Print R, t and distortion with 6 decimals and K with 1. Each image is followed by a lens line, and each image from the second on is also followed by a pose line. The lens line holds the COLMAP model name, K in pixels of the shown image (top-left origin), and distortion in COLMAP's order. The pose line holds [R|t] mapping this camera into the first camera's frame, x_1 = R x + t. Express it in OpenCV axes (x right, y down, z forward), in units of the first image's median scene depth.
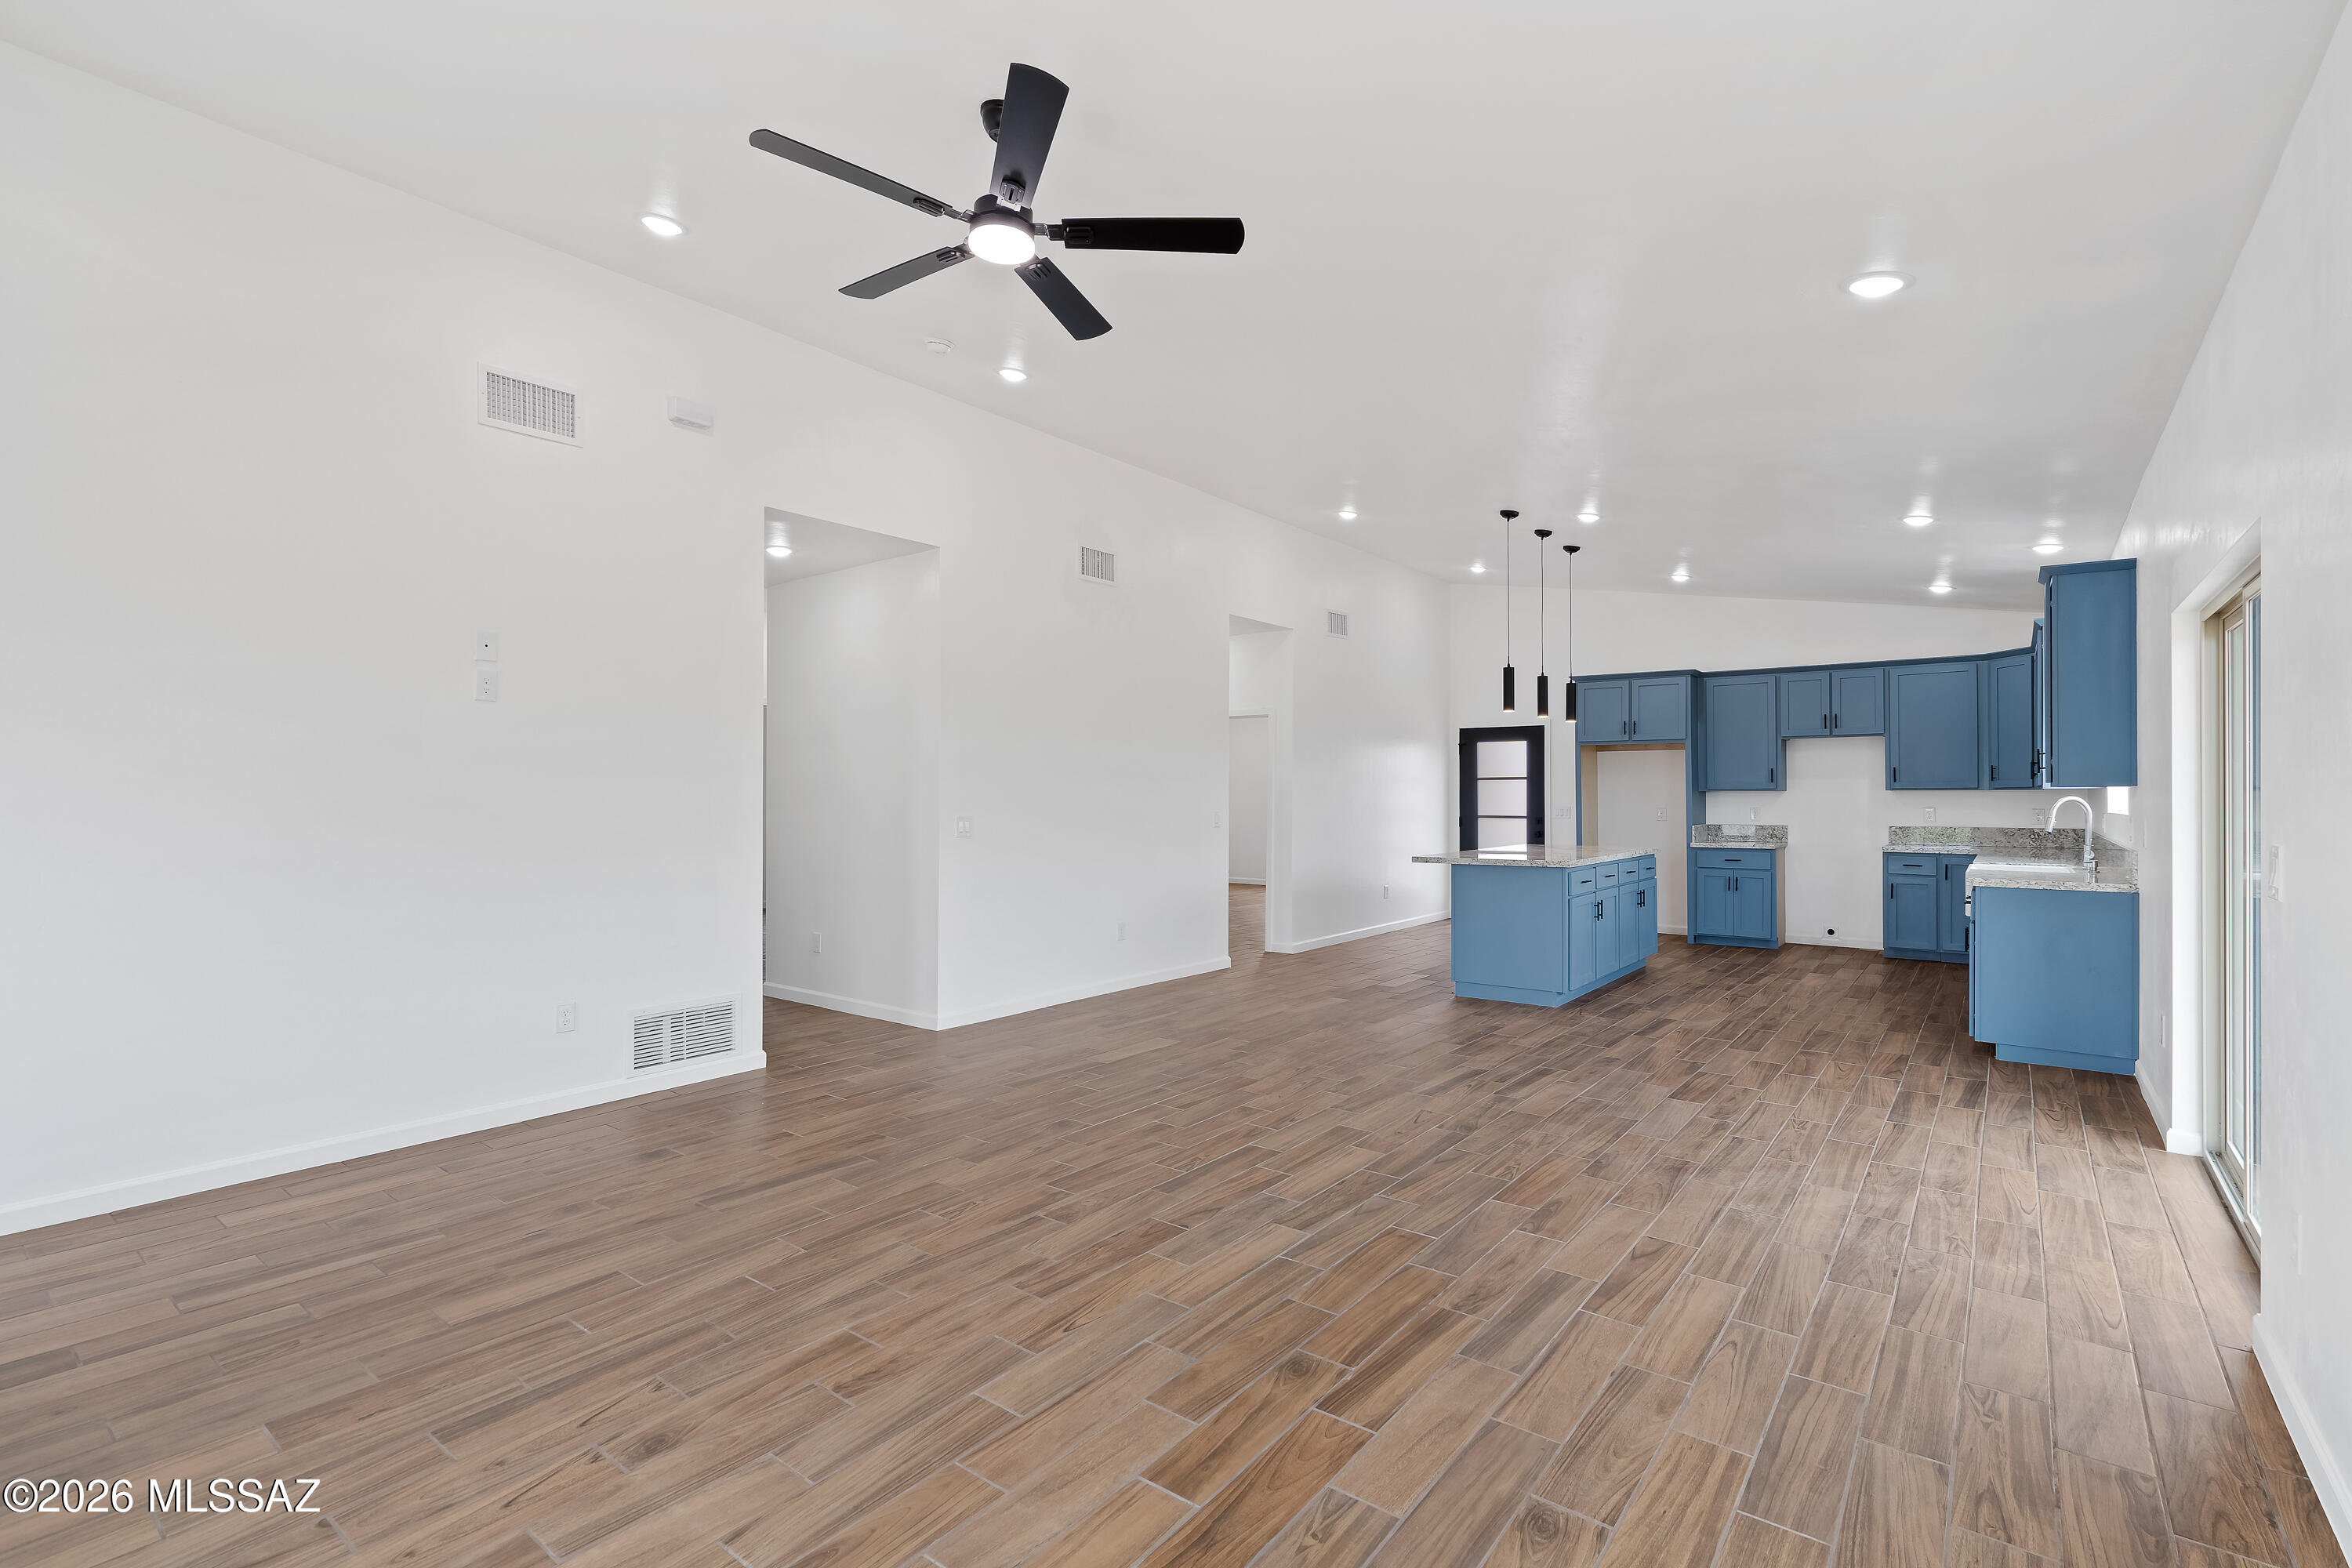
lens RADIAL K [[1076.5, 0, 1167.7], [0, 1076.5, 790.9], [0, 0, 1]] dist [-0.005237, 0.001860]
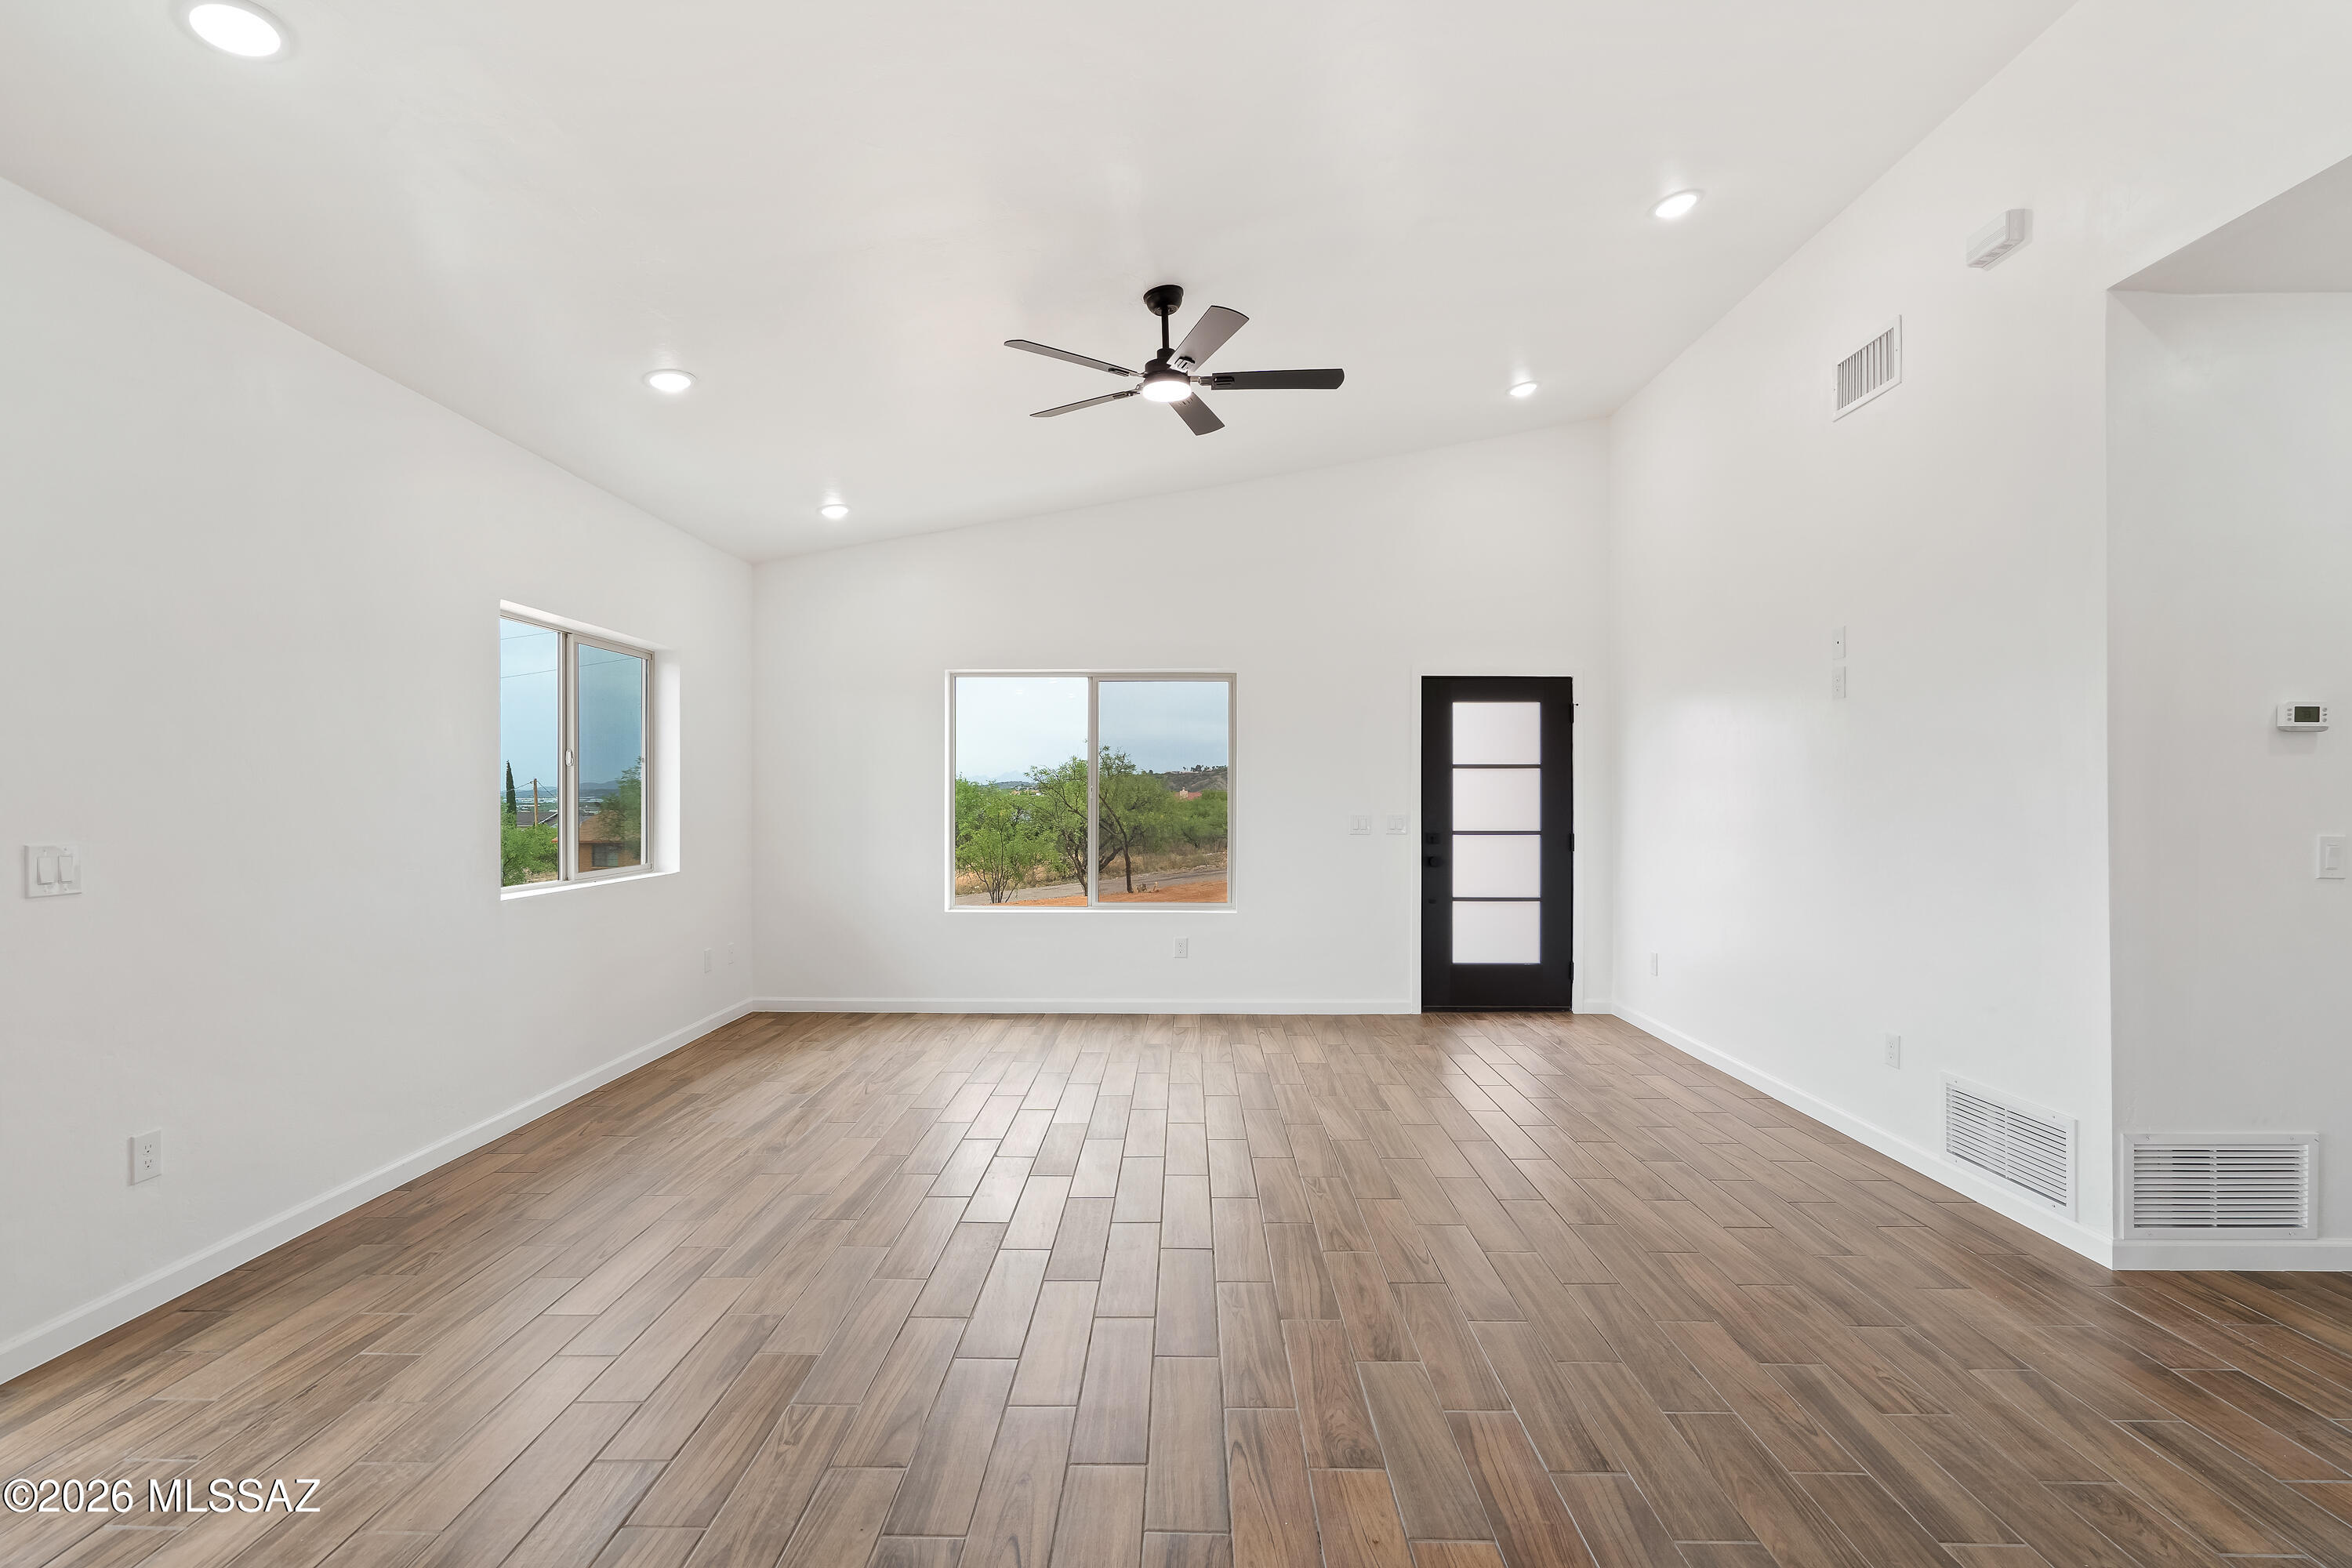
lens RADIAL K [[1076.5, 0, 1172.7], [0, 1076.5, 788.3], [0, 0, 1]] dist [-0.005237, 0.001860]
pose [[-0.793971, -0.003754, -0.607944, 0.226820], [0.002752, 0.999948, -0.009769, 0.003222], [0.607949, -0.009430, -0.793920, 0.705089]]
